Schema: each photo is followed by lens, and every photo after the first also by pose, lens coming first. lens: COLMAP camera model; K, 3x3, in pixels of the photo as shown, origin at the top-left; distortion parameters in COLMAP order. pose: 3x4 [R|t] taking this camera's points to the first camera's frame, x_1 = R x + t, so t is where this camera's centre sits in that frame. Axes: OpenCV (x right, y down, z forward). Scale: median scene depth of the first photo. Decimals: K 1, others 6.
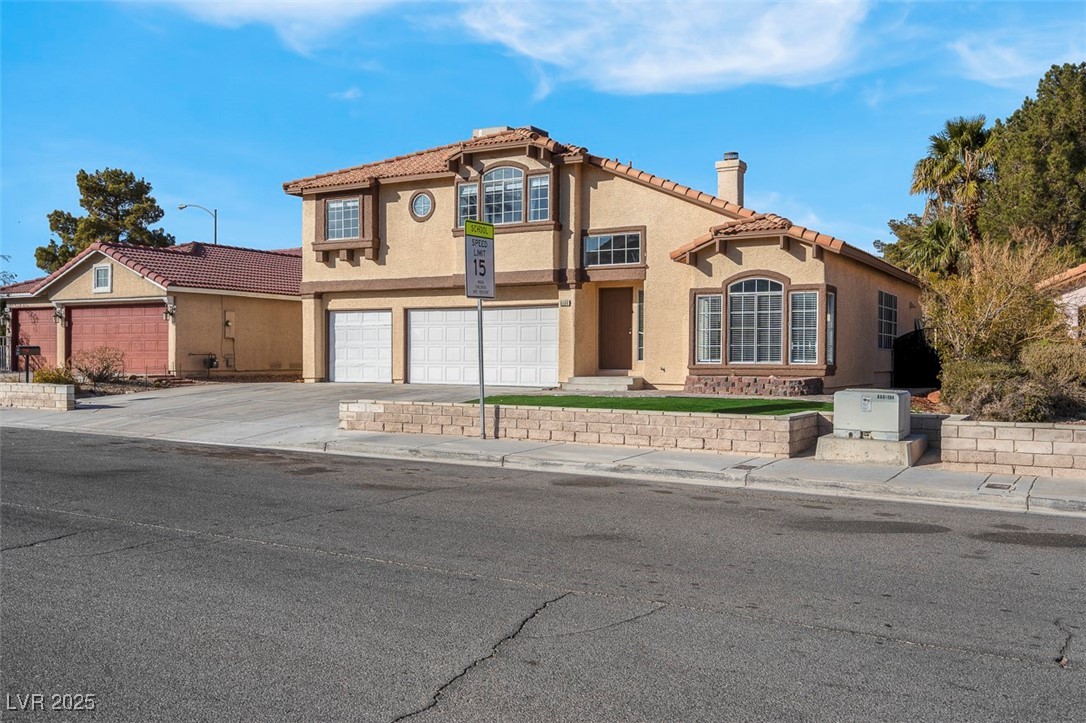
lens RADIAL K [[962.2, 0, 543.0], [0, 962.2, 361.5], [0, 0, 1]] dist [0.009605, 0.004988]
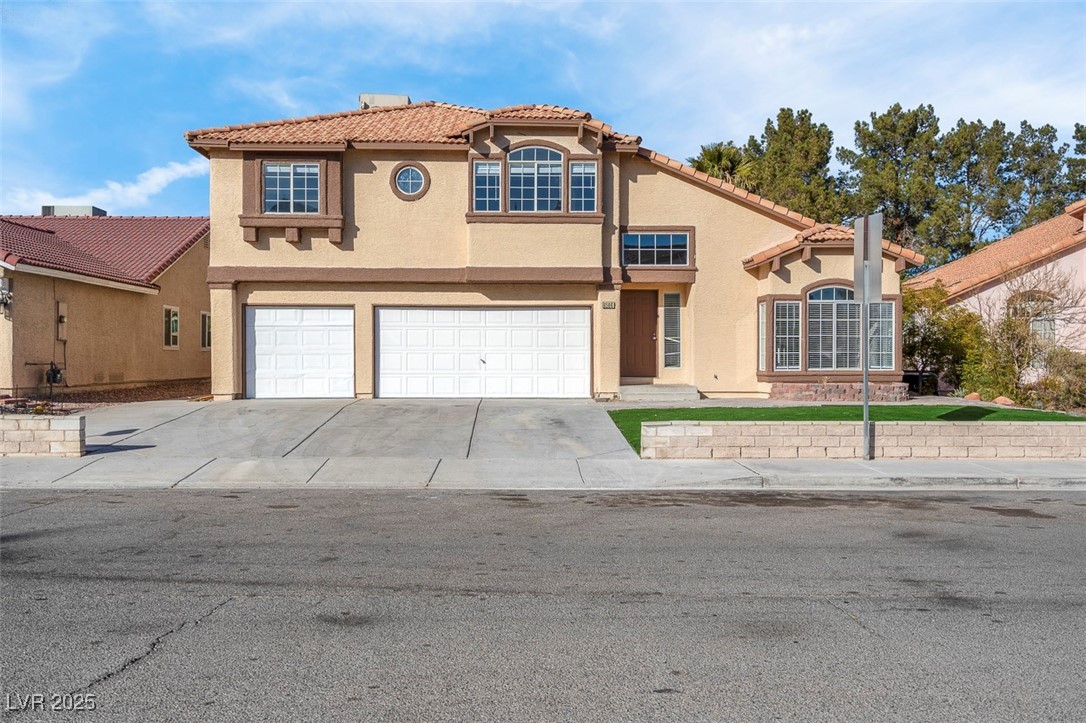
lens RADIAL K [[962.2, 0, 543.0], [0, 962.2, 361.5], [0, 0, 1]] dist [0.009605, 0.004988]
pose [[0.840028, -0.006251, 0.542507, -0.501747], [0.006652, 0.999977, 0.001221, -0.008737], [-0.542502, 0.002583, 0.840050, 0.261727]]
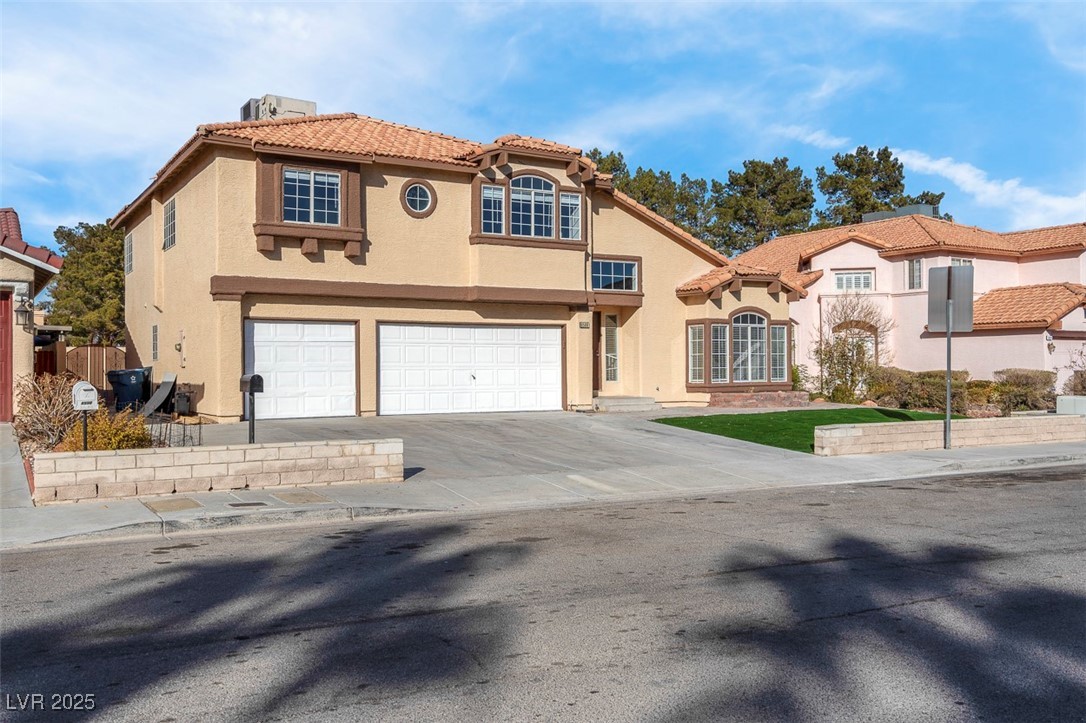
lens RADIAL K [[962.2, 0, 543.0], [0, 962.2, 361.5], [0, 0, 1]] dist [0.009605, 0.004988]
pose [[0.484235, -0.000328, 0.874938, -0.837990], [0.012167, 0.999906, -0.006359, -0.016417], [-0.874853, 0.013724, 0.484193, 0.535154]]
